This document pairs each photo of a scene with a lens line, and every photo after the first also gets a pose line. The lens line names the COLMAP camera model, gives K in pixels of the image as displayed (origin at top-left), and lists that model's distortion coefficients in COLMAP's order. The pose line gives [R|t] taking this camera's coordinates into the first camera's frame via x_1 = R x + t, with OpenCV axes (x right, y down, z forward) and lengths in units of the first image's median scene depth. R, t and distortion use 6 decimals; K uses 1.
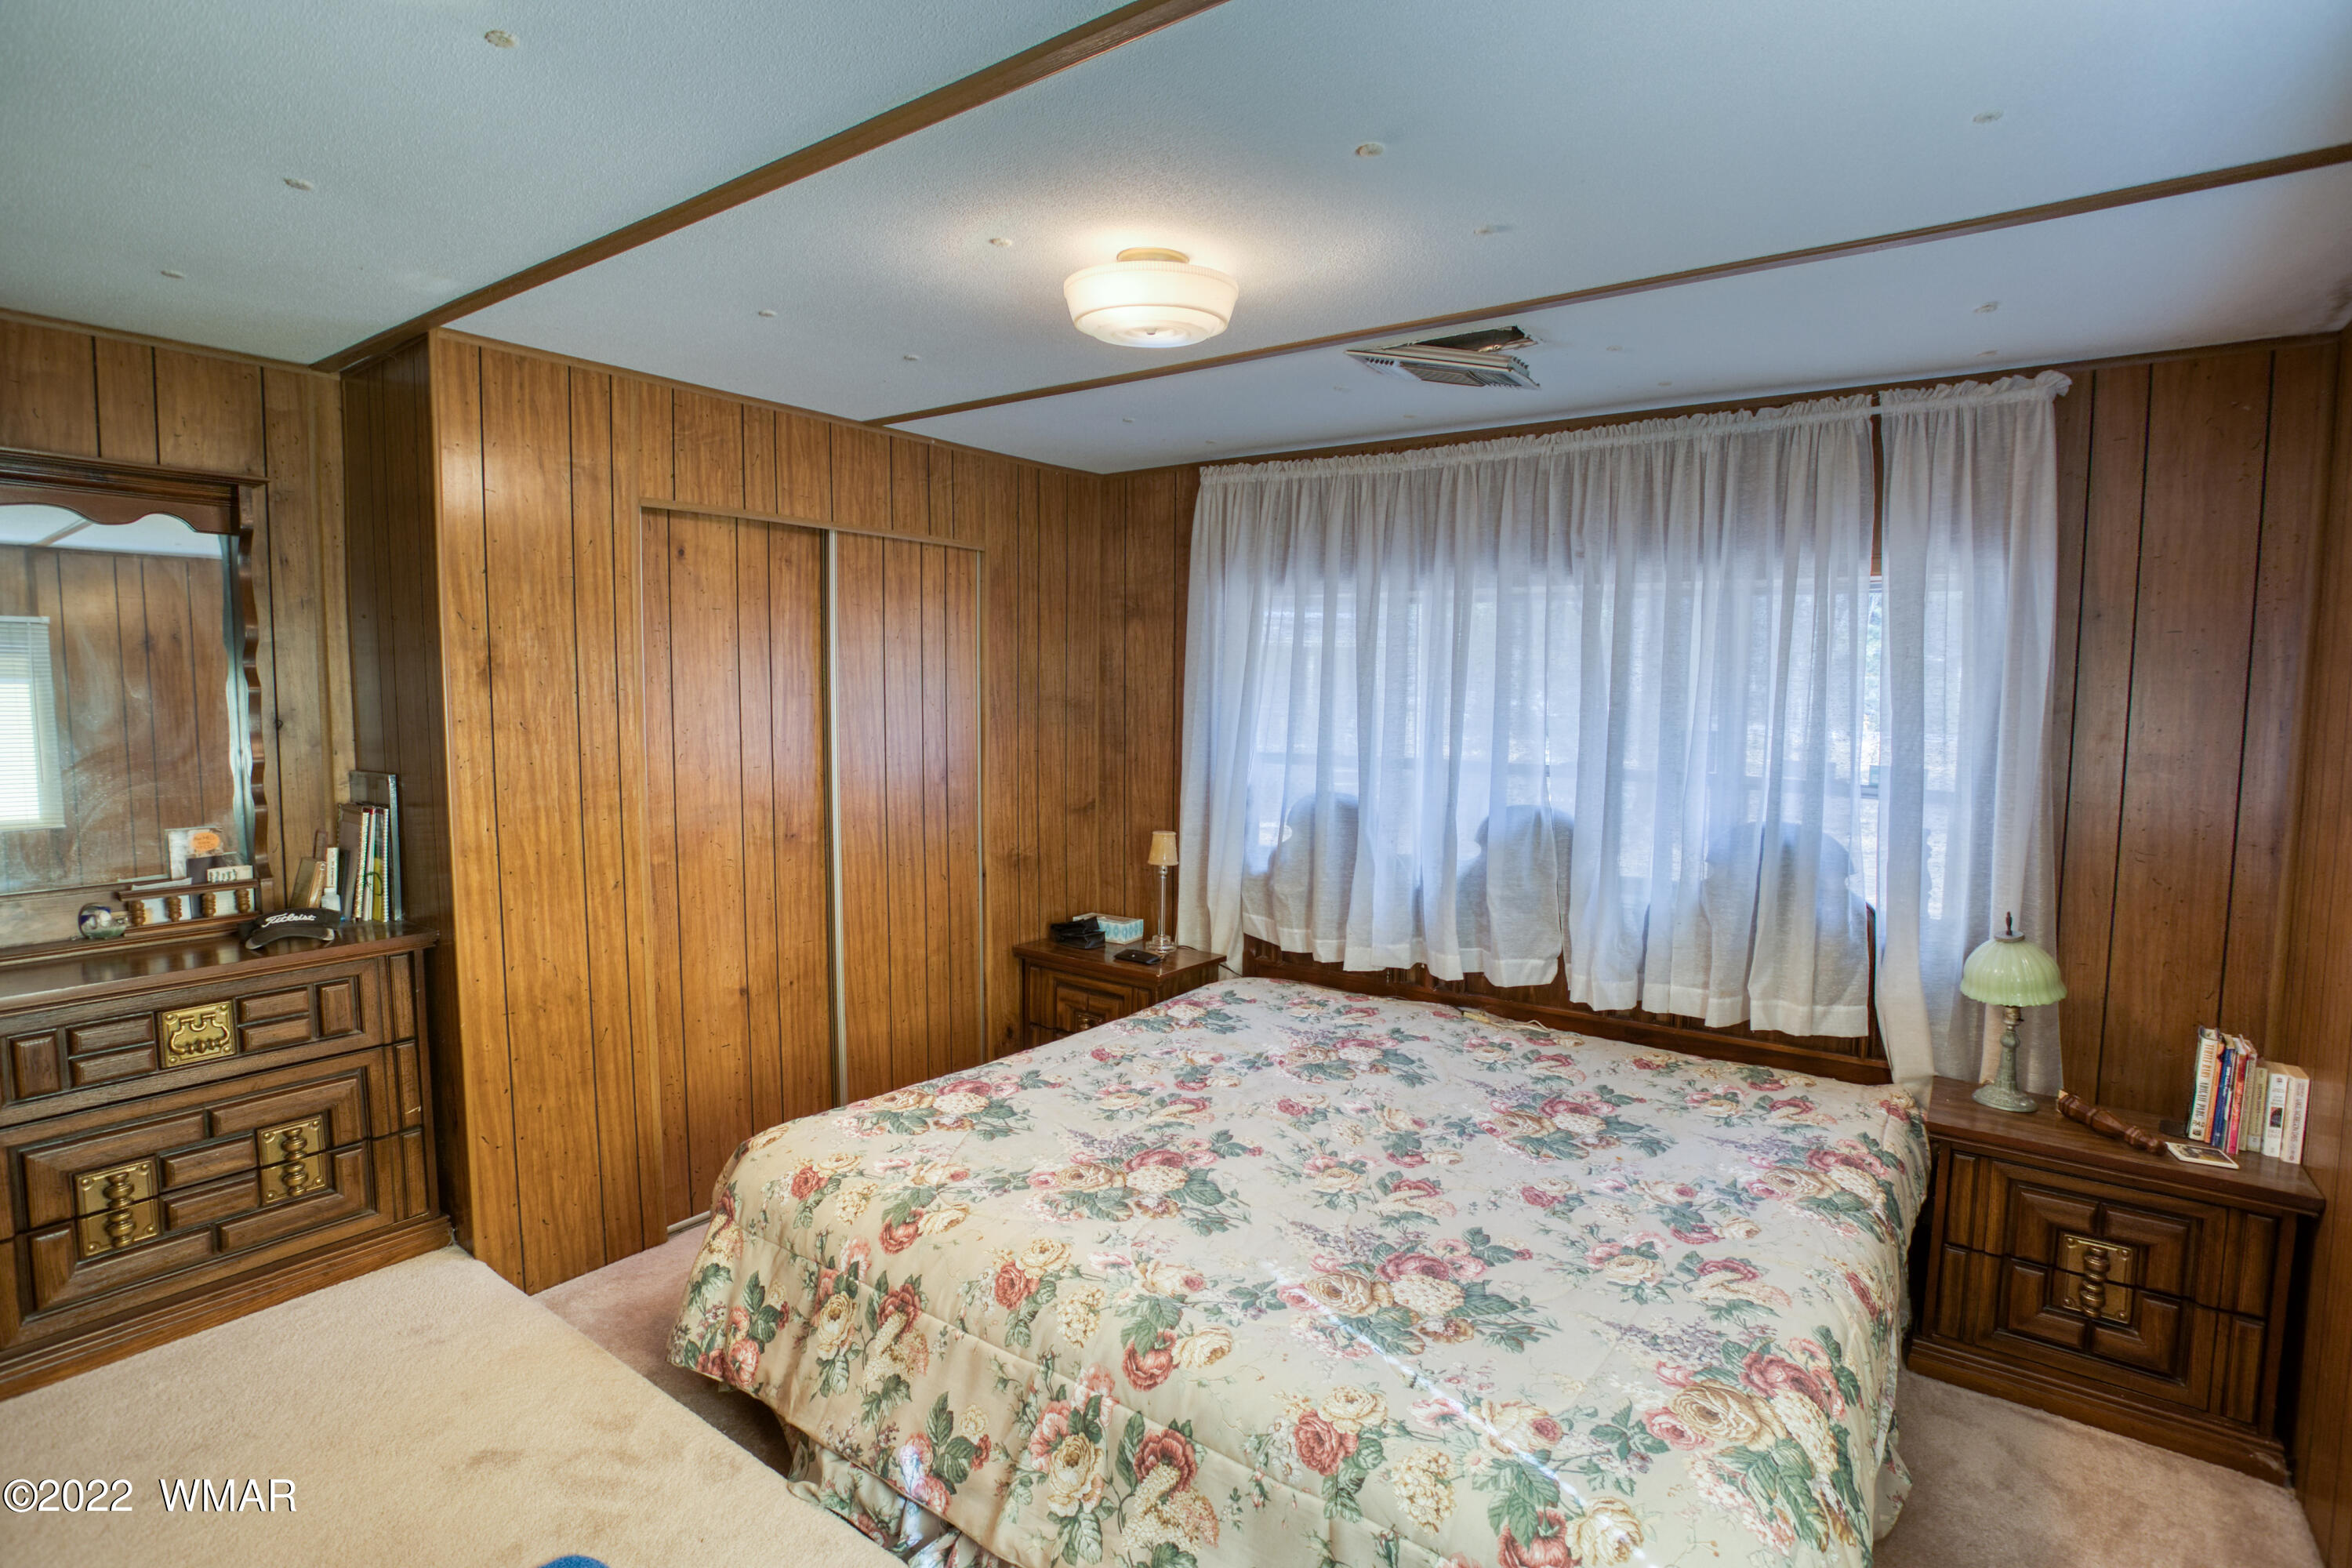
lens RADIAL K [[1143.5, 0, 1174.2], [0, 1143.5, 792.6], [0, 0, 1]] dist [-0.067544, 0.022305]
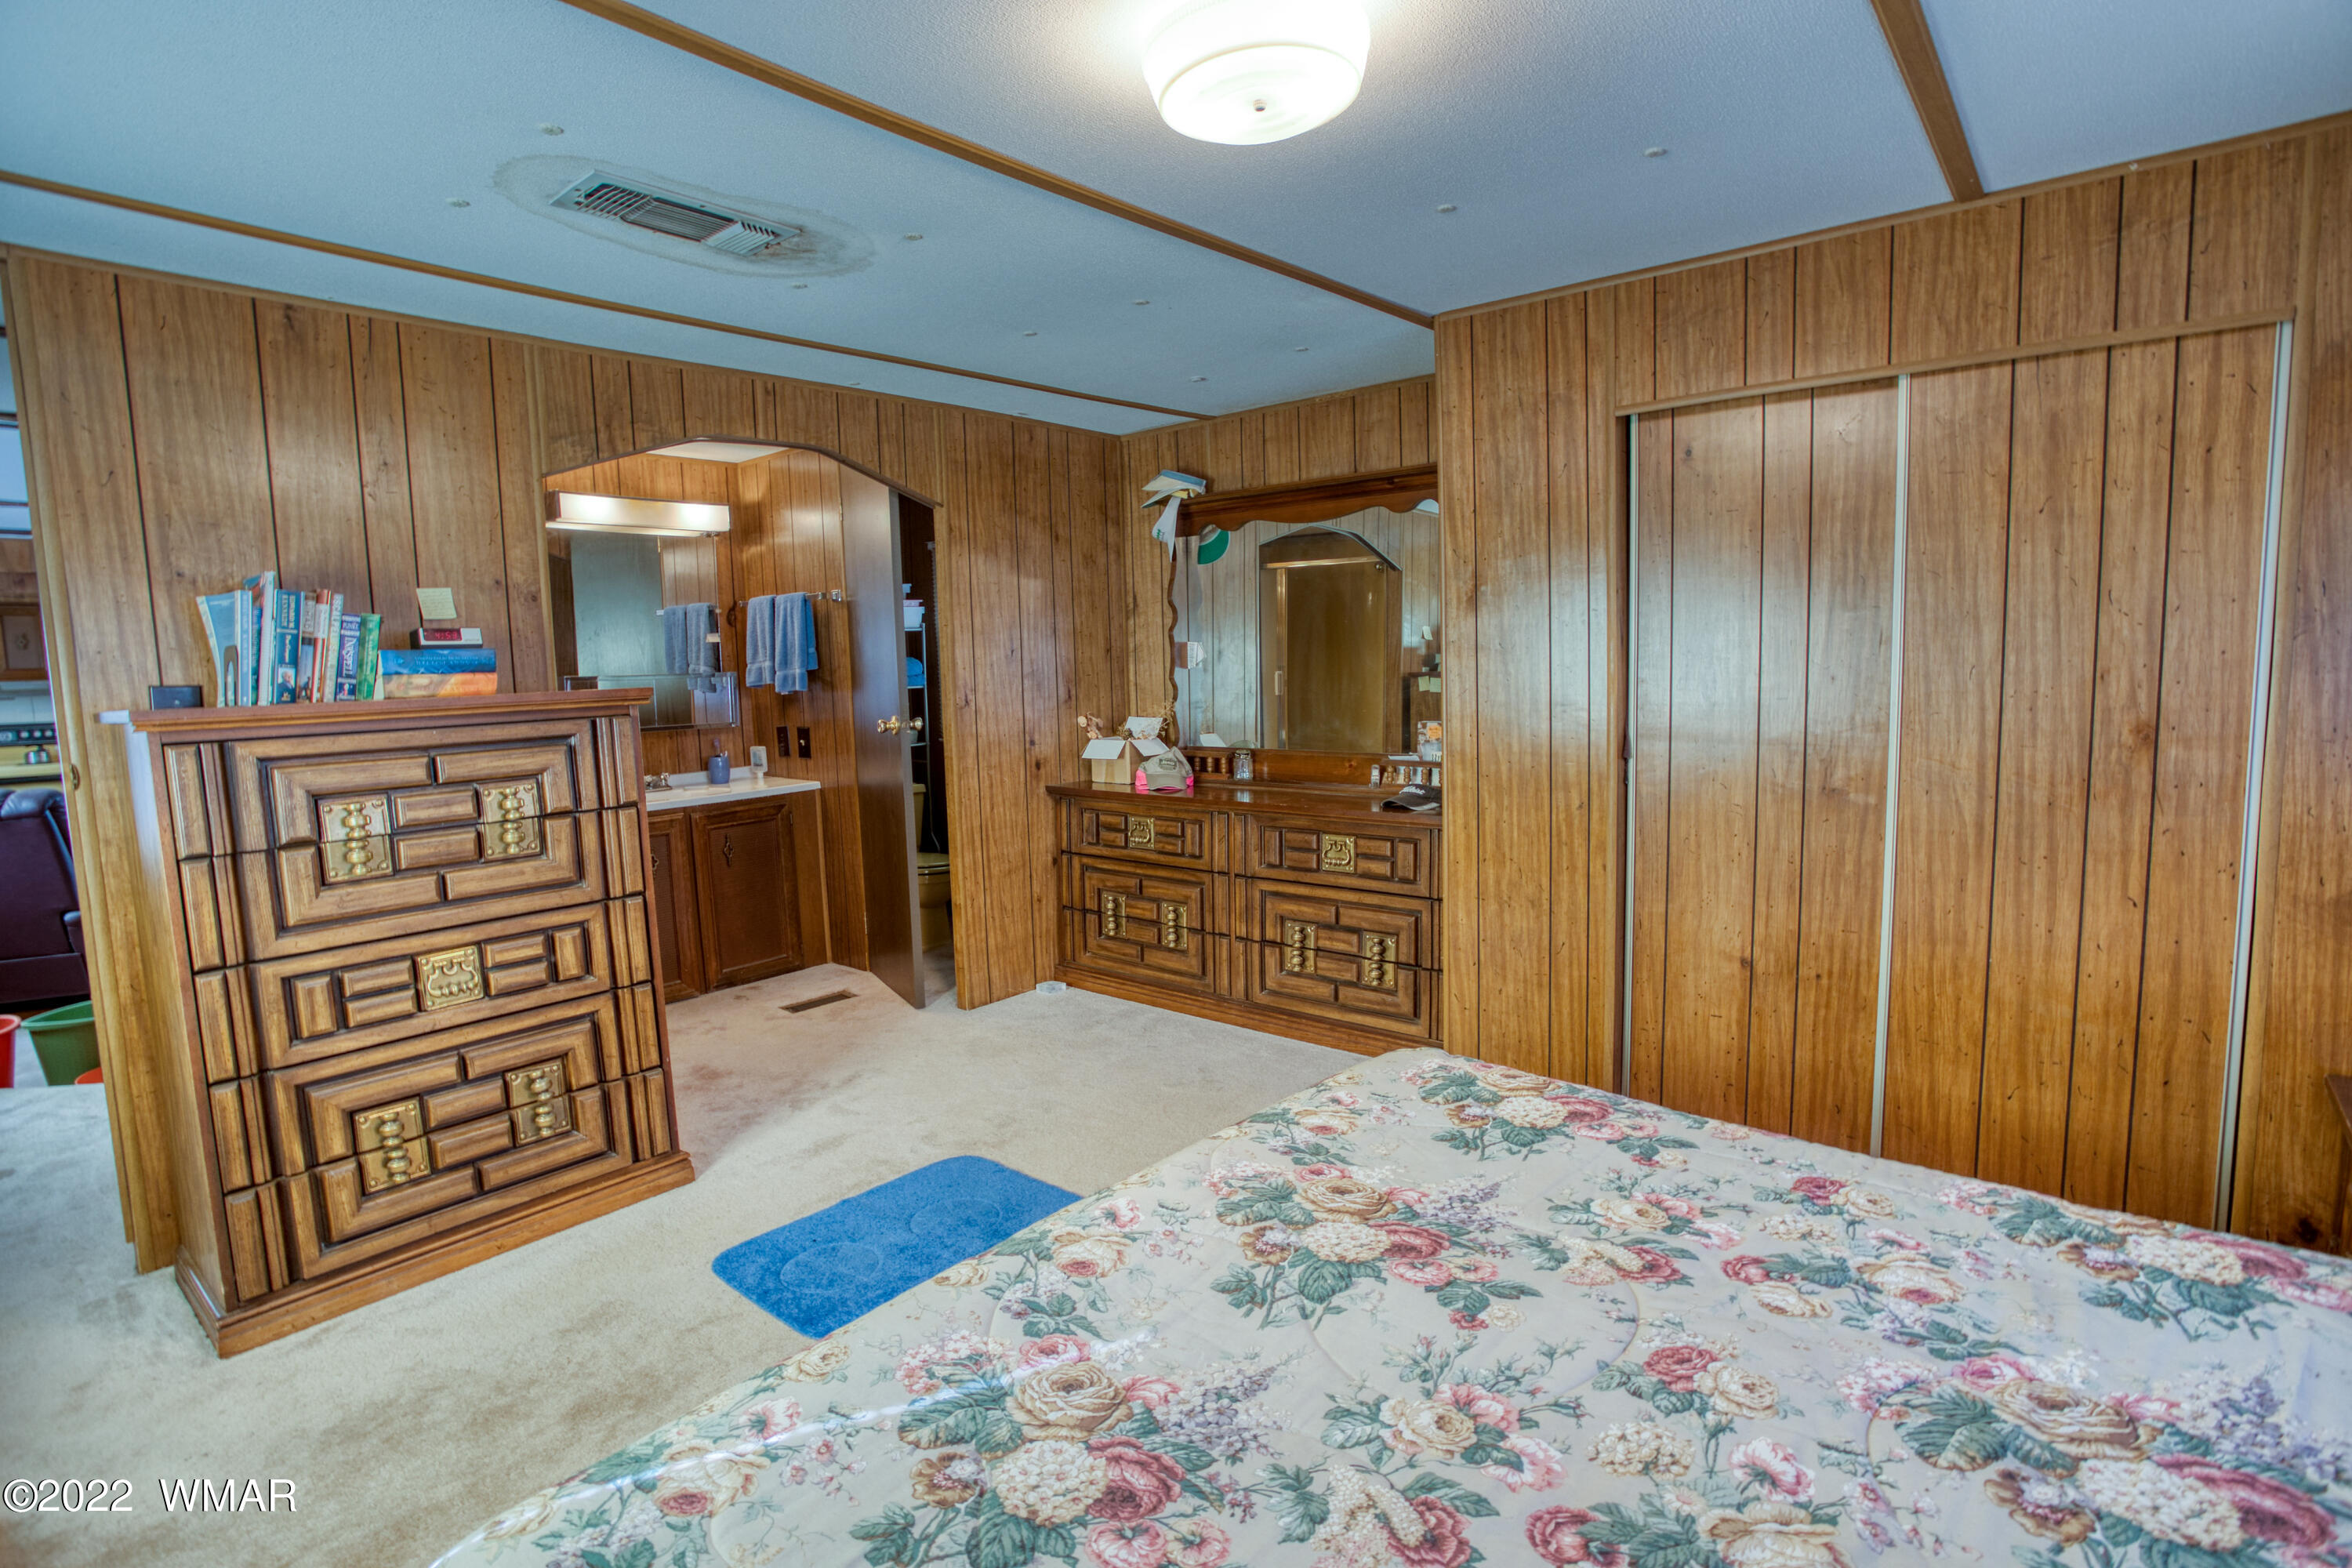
lens RADIAL K [[1143.5, 0, 1174.2], [0, 1143.5, 792.6], [0, 0, 1]] dist [-0.067544, 0.022305]
pose [[-0.069375, 0.111209, -0.991373, 0.544217], [-0.066283, 0.991057, 0.115812, -0.023080], [0.995386, 0.073745, -0.061384, 0.714948]]
